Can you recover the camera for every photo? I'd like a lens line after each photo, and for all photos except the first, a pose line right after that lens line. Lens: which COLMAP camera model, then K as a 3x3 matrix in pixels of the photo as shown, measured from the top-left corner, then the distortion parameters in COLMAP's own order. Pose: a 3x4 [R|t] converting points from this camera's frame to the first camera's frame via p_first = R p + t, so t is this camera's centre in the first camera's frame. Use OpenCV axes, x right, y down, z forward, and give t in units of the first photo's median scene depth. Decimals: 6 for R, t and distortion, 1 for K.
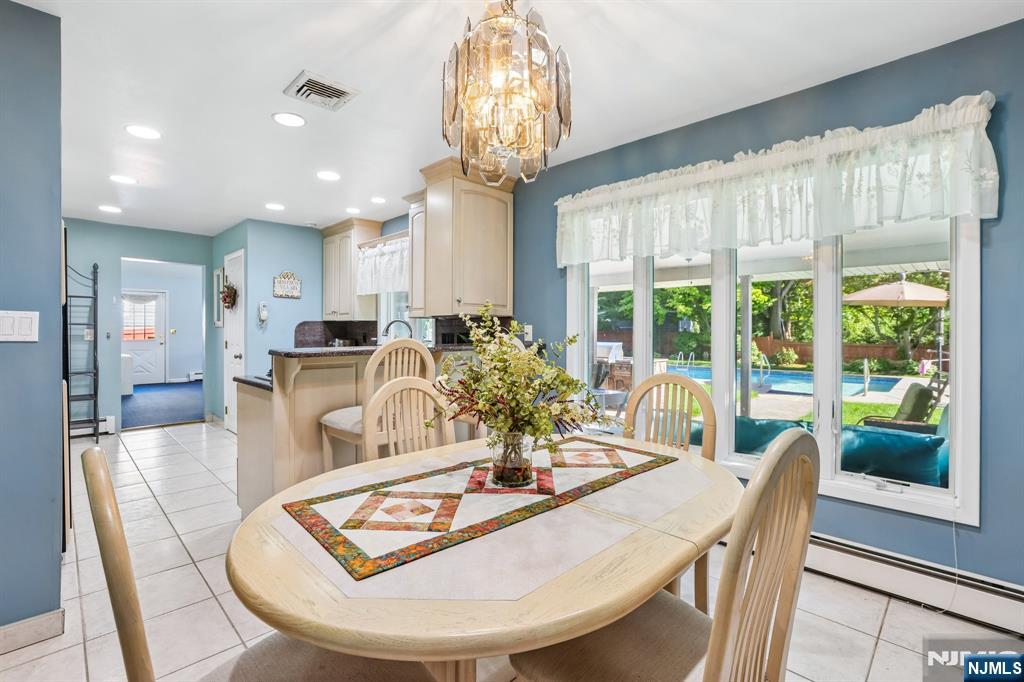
lens RADIAL K [[470.9, 0, 507.2], [0, 470.9, 328.6], [0, 0, 1]] dist [0.014259, 0.000483]
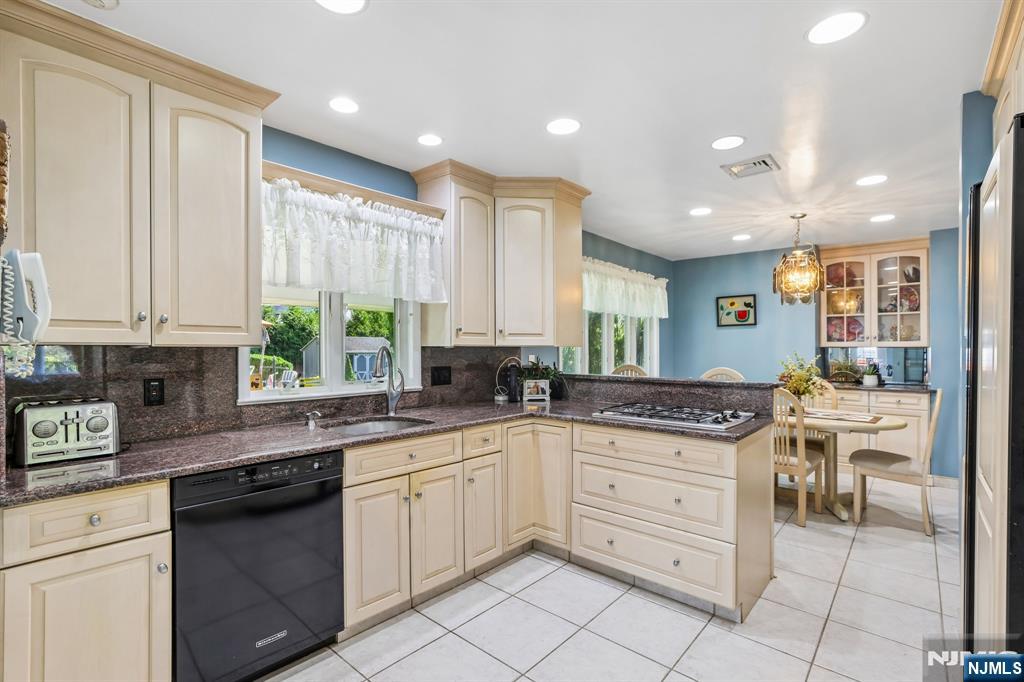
lens RADIAL K [[476.4, 0, 510.6], [0, 476.4, 334.2], [0, 0, 1]] dist [-0.023250, 0.000446]
pose [[-0.074829, 0.024543, 0.996894, -0.714220], [-0.003451, 0.999685, -0.024870, -0.018152], [-0.997190, -0.005301, -0.074721, 0.789503]]
